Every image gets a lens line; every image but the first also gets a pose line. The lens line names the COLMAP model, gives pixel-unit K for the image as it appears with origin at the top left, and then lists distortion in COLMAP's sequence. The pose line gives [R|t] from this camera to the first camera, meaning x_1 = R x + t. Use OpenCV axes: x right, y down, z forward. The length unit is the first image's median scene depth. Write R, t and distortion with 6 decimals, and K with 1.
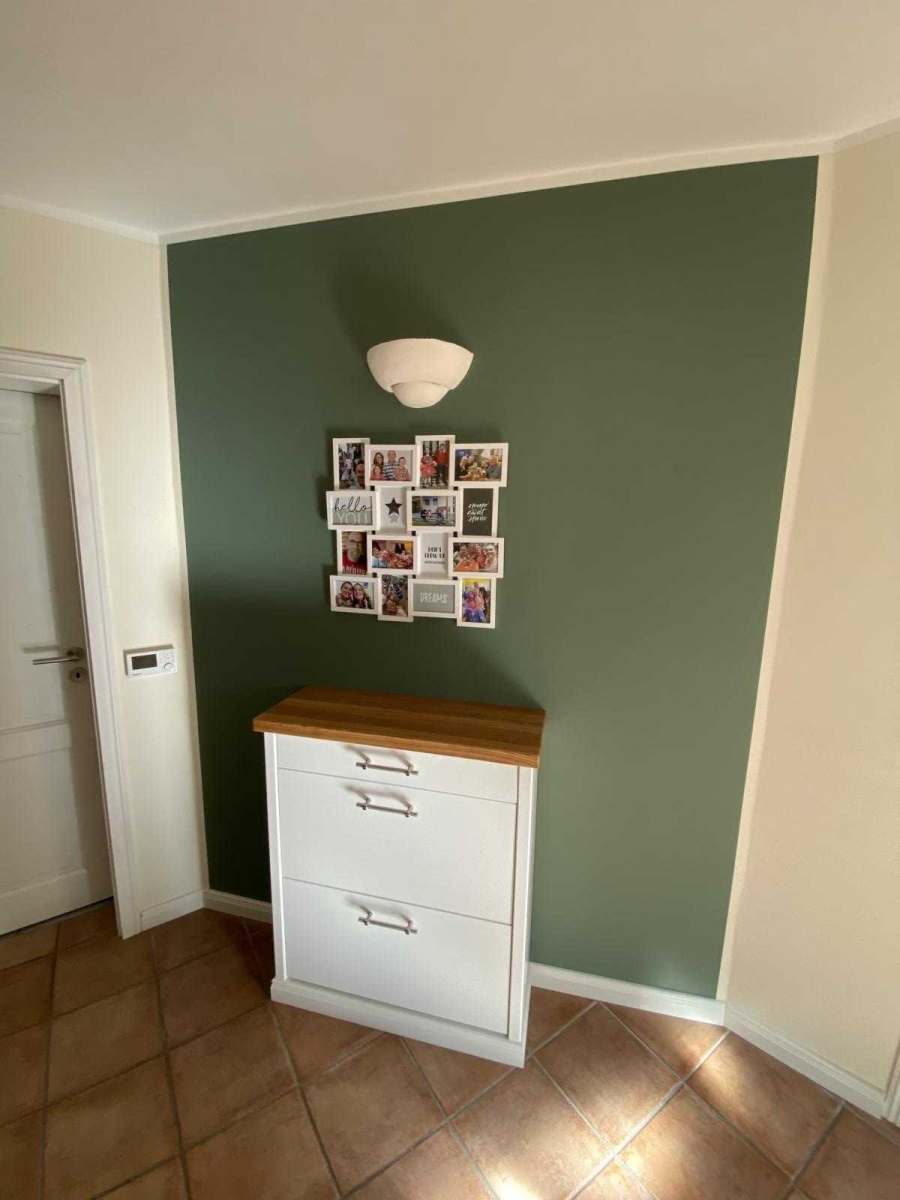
lens RADIAL K [[490.7, 0, 450.0], [0, 490.7, 600.0], [0, 0, 1]] dist [0.008896, -0.017068]
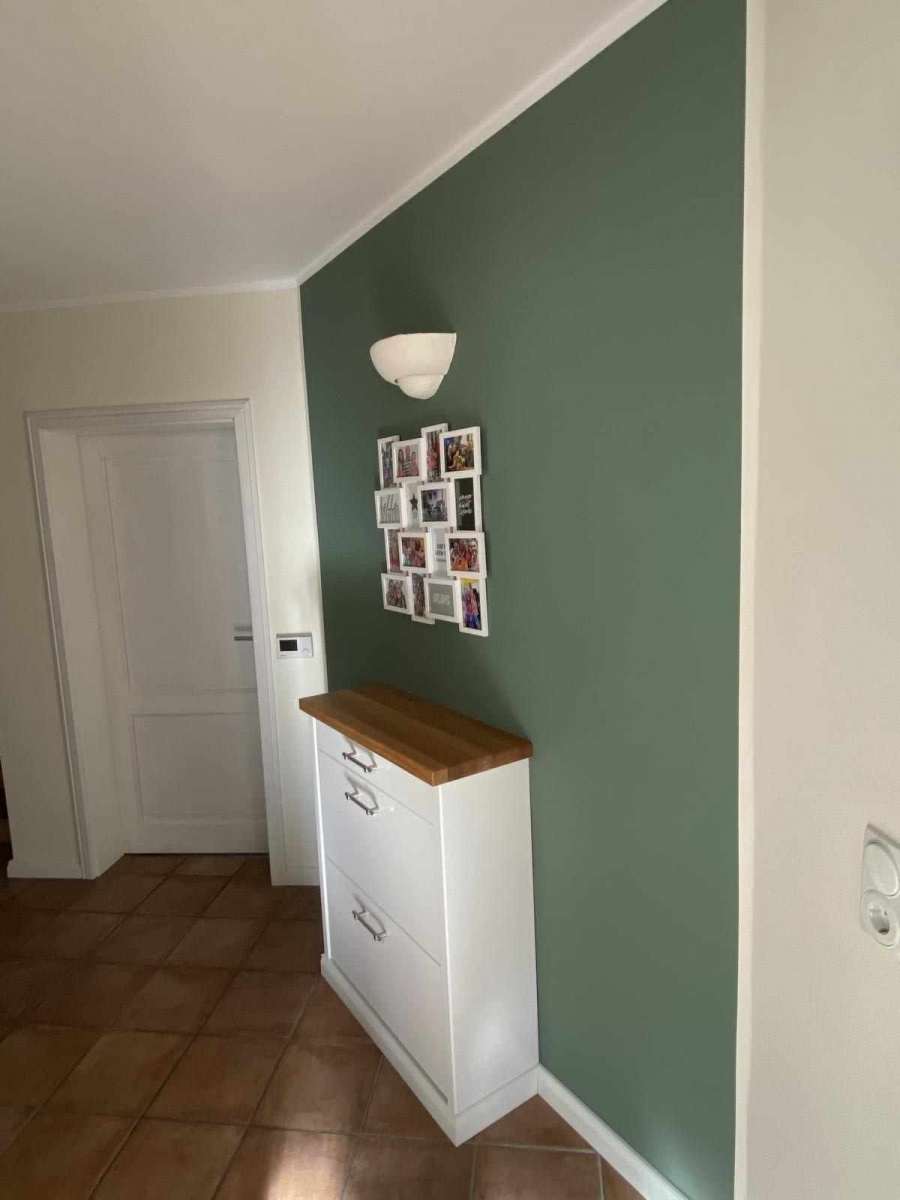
lens RADIAL K [[674.7, 0, 449.8], [0, 674.7, 604.7], [0, 0, 1]] dist [0.001551, -0.021764]
pose [[0.748706, 0.048253, -0.661144, 0.834429], [-0.065547, 0.997848, -0.001401, 0.007452], [0.659654, 0.044385, 0.750258, 0.060352]]
